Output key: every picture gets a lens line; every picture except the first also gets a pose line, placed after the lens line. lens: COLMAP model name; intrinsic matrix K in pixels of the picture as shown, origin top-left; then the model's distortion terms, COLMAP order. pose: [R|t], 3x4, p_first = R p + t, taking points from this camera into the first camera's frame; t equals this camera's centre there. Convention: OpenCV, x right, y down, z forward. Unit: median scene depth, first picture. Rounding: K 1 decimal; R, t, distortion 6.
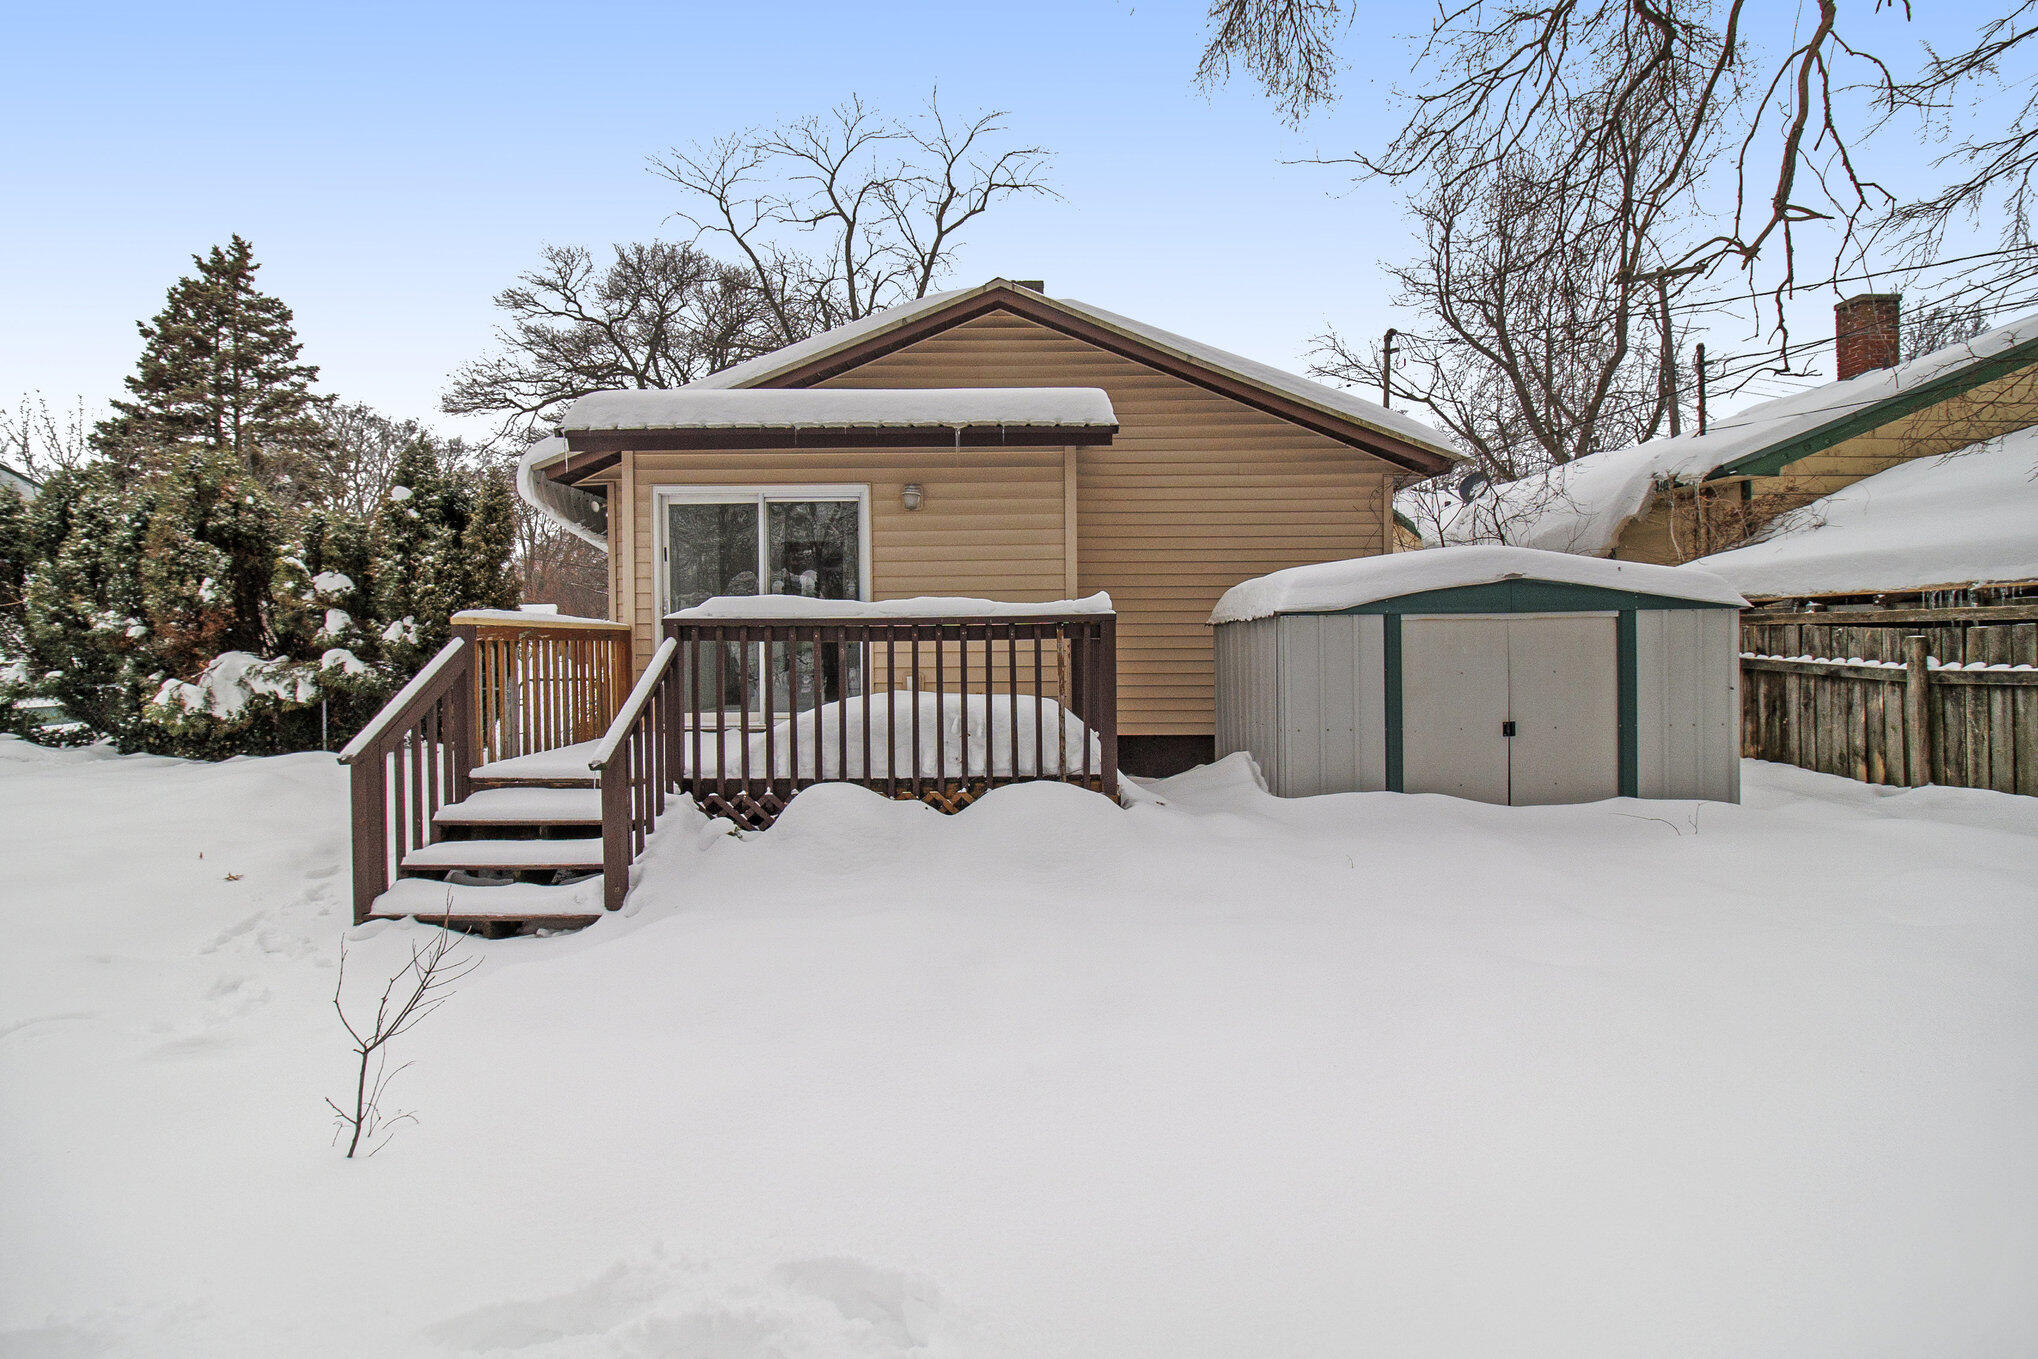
lens RADIAL K [[939.1, 0, 1009.5], [0, 939.1, 647.9], [0, 0, 1]] dist [0.001236, -0.012067]
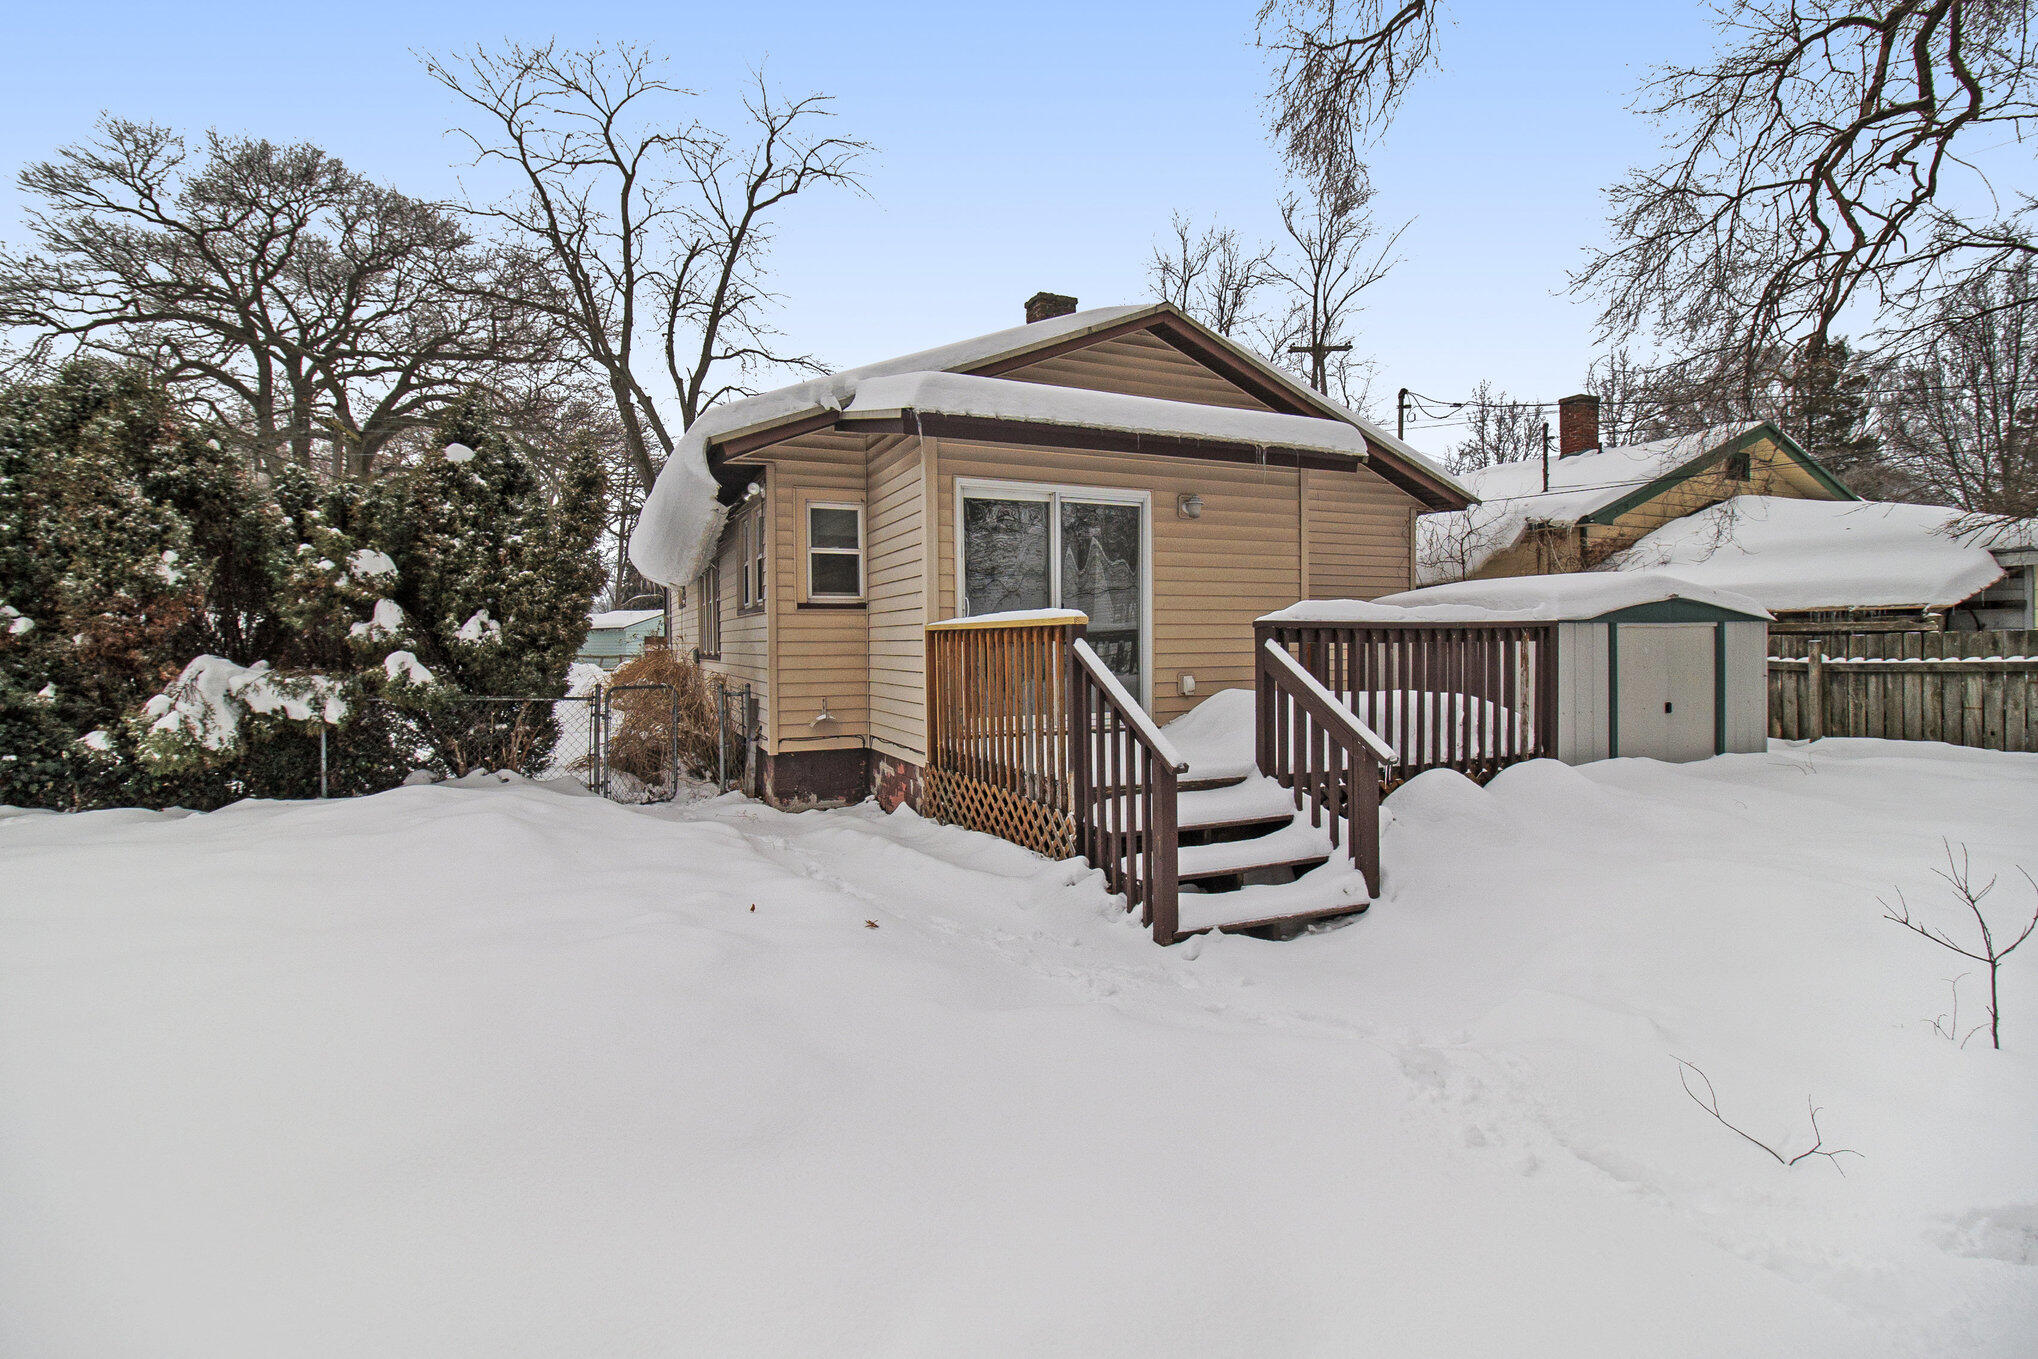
lens RADIAL K [[939.1, 0, 1009.5], [0, 939.1, 647.9], [0, 0, 1]] dist [0.001236, -0.012067]
pose [[0.910480, -0.000304, 0.413552, -0.581825], [0.001025, 0.999998, -0.001523, 0.000075], [-0.413551, 0.001810, 0.910479, 0.099118]]
